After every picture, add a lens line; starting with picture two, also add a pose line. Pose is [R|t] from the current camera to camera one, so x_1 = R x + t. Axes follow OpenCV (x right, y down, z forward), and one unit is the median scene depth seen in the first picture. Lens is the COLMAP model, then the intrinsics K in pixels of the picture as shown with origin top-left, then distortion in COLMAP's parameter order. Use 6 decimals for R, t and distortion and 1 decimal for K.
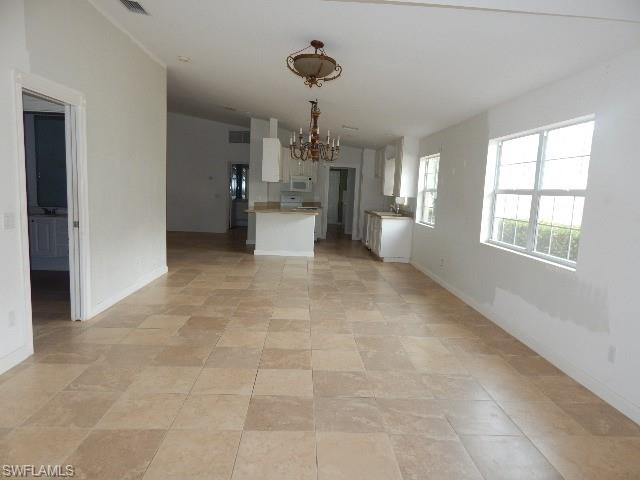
lens RADIAL K [[419.4, 0, 321.6], [0, 419.4, 237.9], [0, 0, 1]] dist [-0.001051, -0.004446]
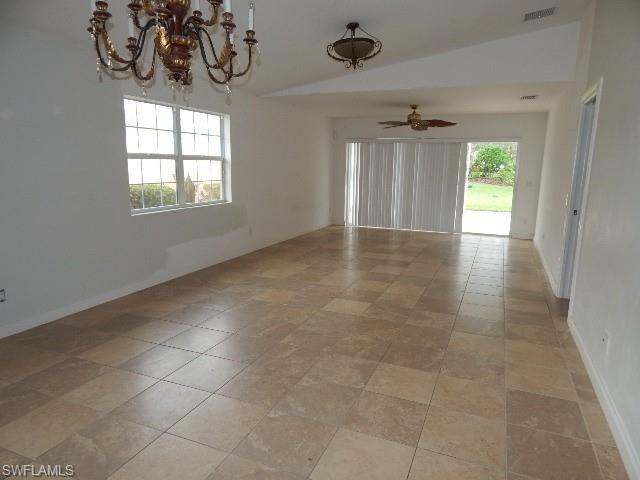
lens RADIAL K [[419.4, 0, 321.6], [0, 419.4, 237.9], [0, 0, 1]] dist [-0.001051, -0.004446]
pose [[-0.899754, -0.136206, 0.414598, -0.449397], [-0.008249, 0.955183, 0.295900, -0.270637], [-0.436320, 0.262817, -0.860553, 2.095375]]
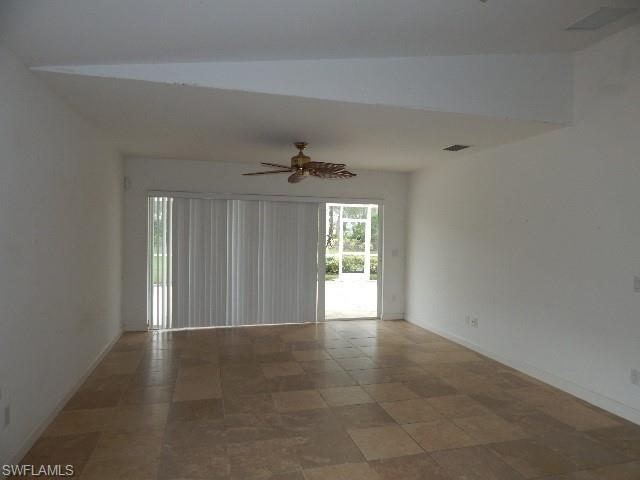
lens RADIAL K [[419.4, 0, 321.6], [0, 419.4, 237.9], [0, 0, 1]] dist [-0.001051, -0.004446]
pose [[-0.973097, -0.057778, -0.223033, 0.221072], [-0.085666, 0.989376, 0.117458, -0.162760], [0.213877, 0.133404, -0.967709, 1.406068]]
